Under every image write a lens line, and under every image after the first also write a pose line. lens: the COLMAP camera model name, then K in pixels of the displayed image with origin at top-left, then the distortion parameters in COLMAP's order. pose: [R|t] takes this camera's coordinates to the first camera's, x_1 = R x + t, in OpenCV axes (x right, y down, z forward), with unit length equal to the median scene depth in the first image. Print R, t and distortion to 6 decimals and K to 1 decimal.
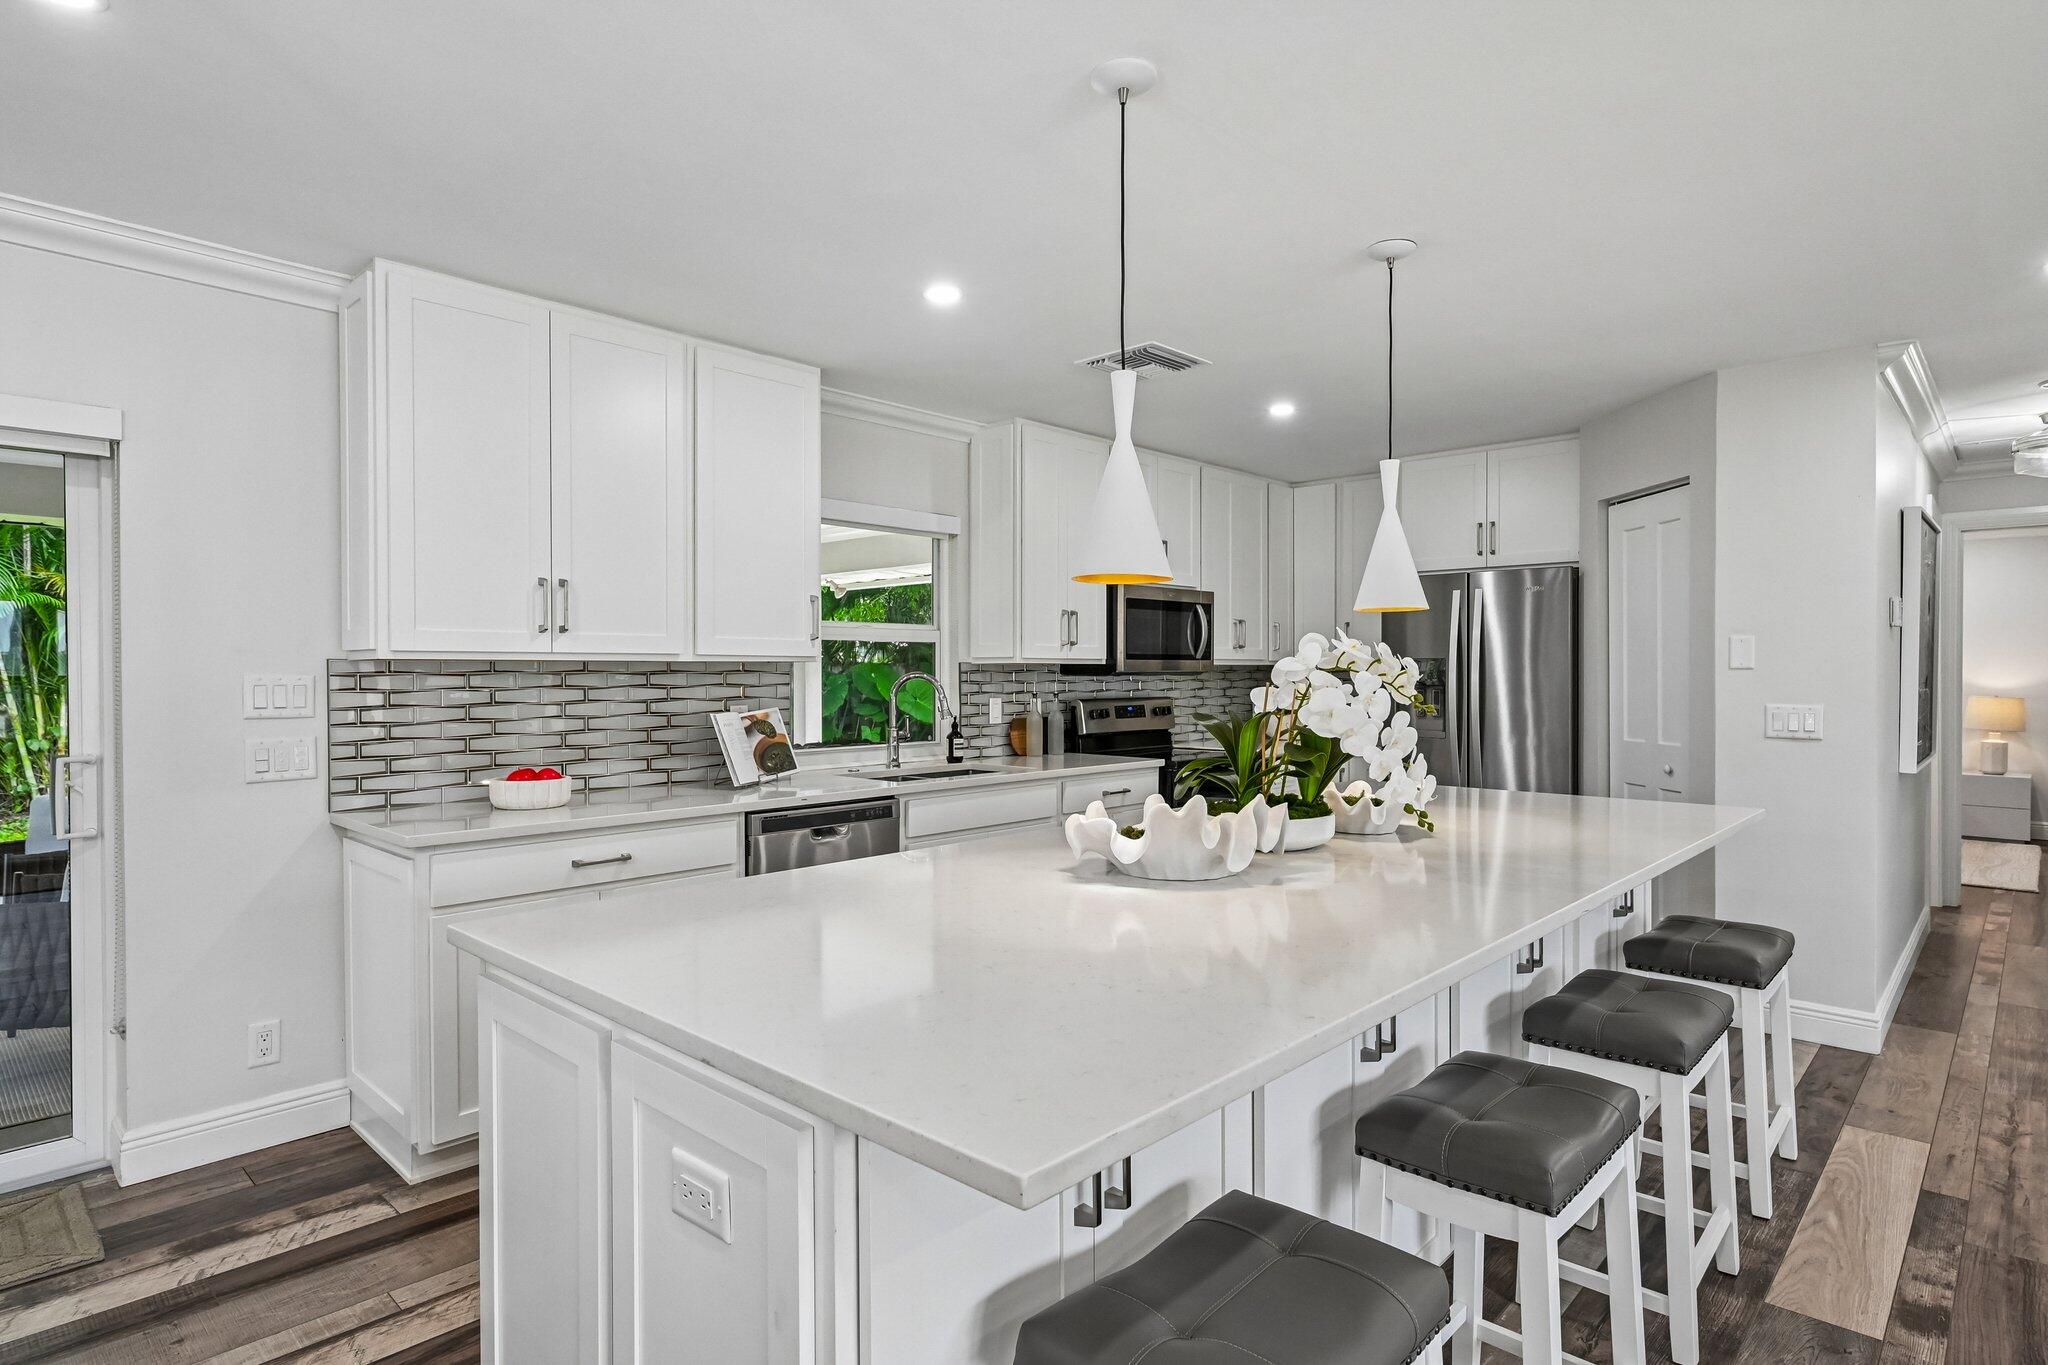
lens RADIAL K [[1090.1, 0, 1024.0], [0, 1090.1, 682.5], [0, 0, 1]] dist [0.001038, 0.001455]
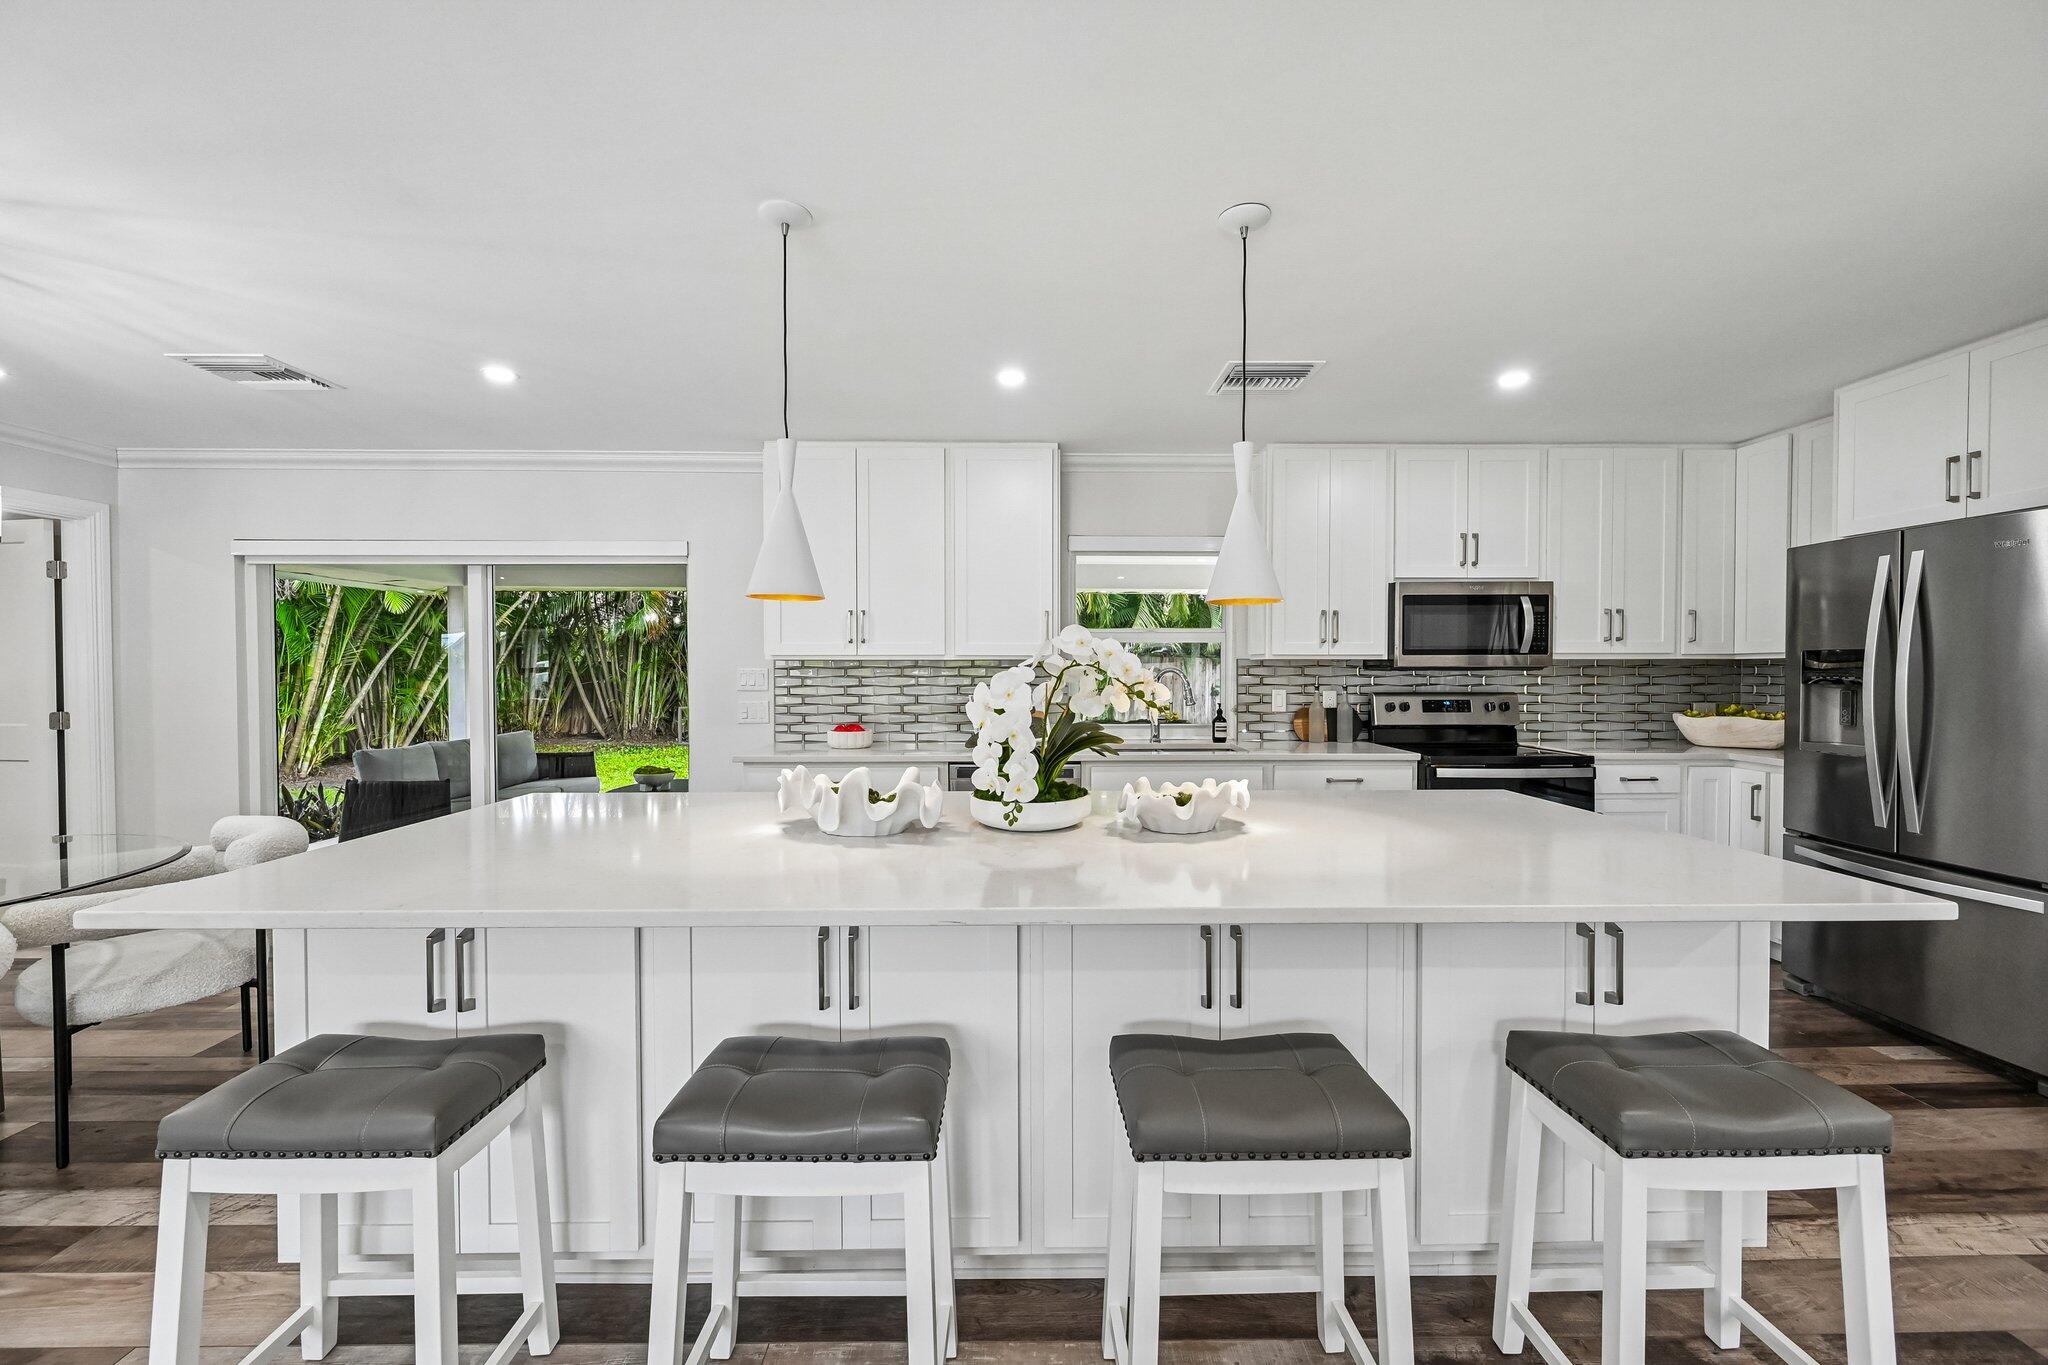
lens RADIAL K [[808.6, 0, 1024.5], [0, 808.6, 678.1], [0, 0, 1]] dist [-0.000931, -0.000632]
pose [[0.690989, 0.009984, -0.722796, 0.480013], [-0.007368, 0.999950, 0.006768, -0.001925], [0.722827, 0.000649, 0.691028, 0.258876]]
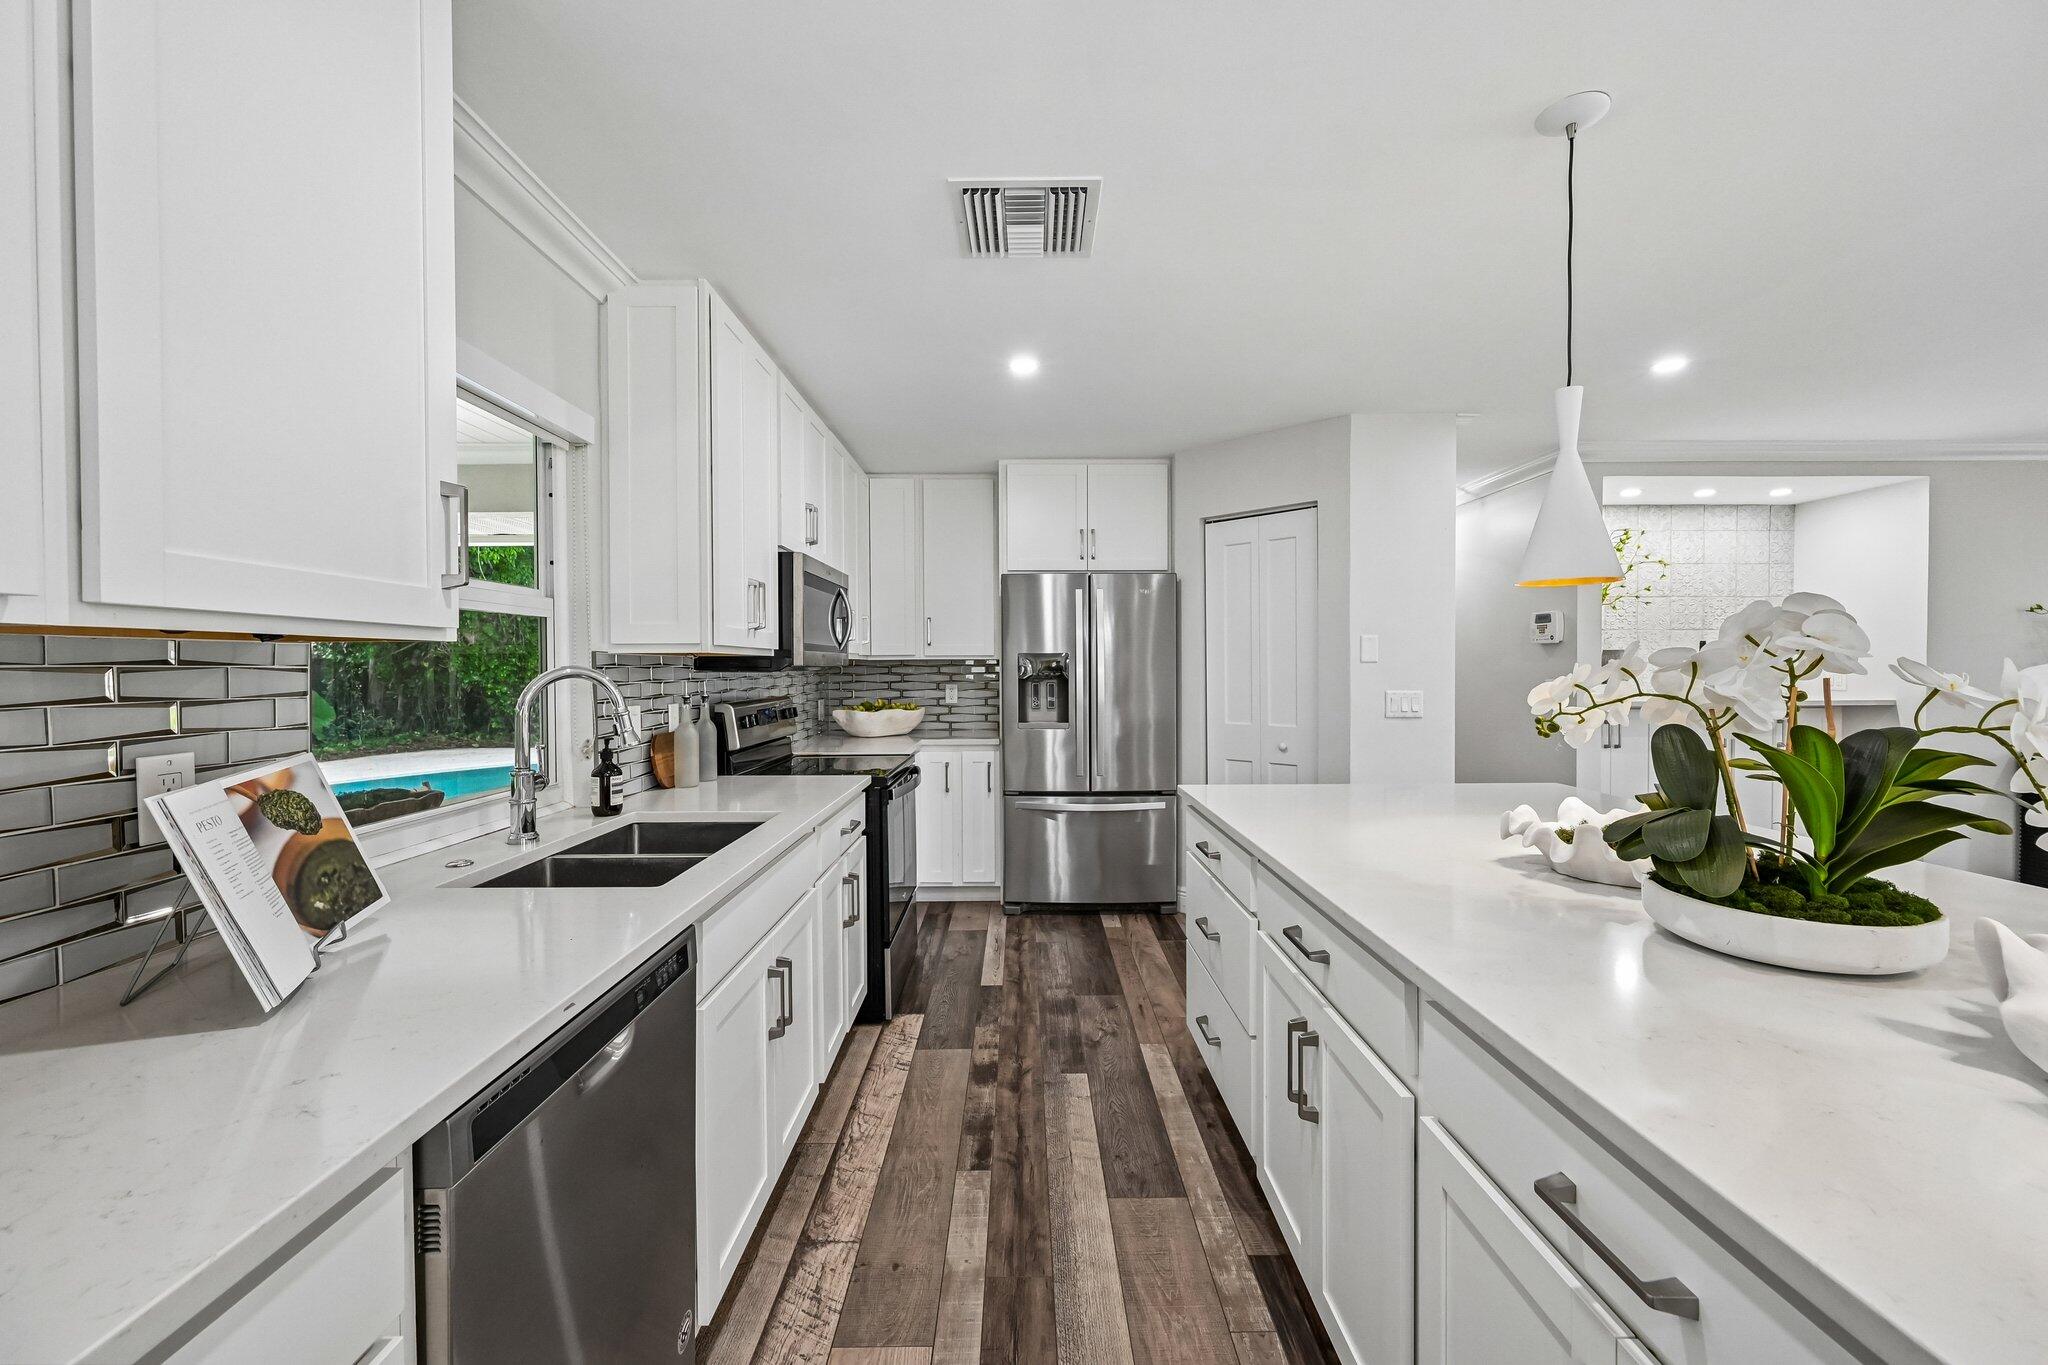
lens RADIAL K [[808.6, 0, 1024.5], [0, 808.6, 678.1], [0, 0, 1]] dist [-0.000931, -0.000632]
pose [[0.728169, -0.011174, 0.685306, -0.225466], [0.009721, 0.999935, 0.005975, -0.003726], [-0.685328, 0.002311, 0.728231, 0.568411]]
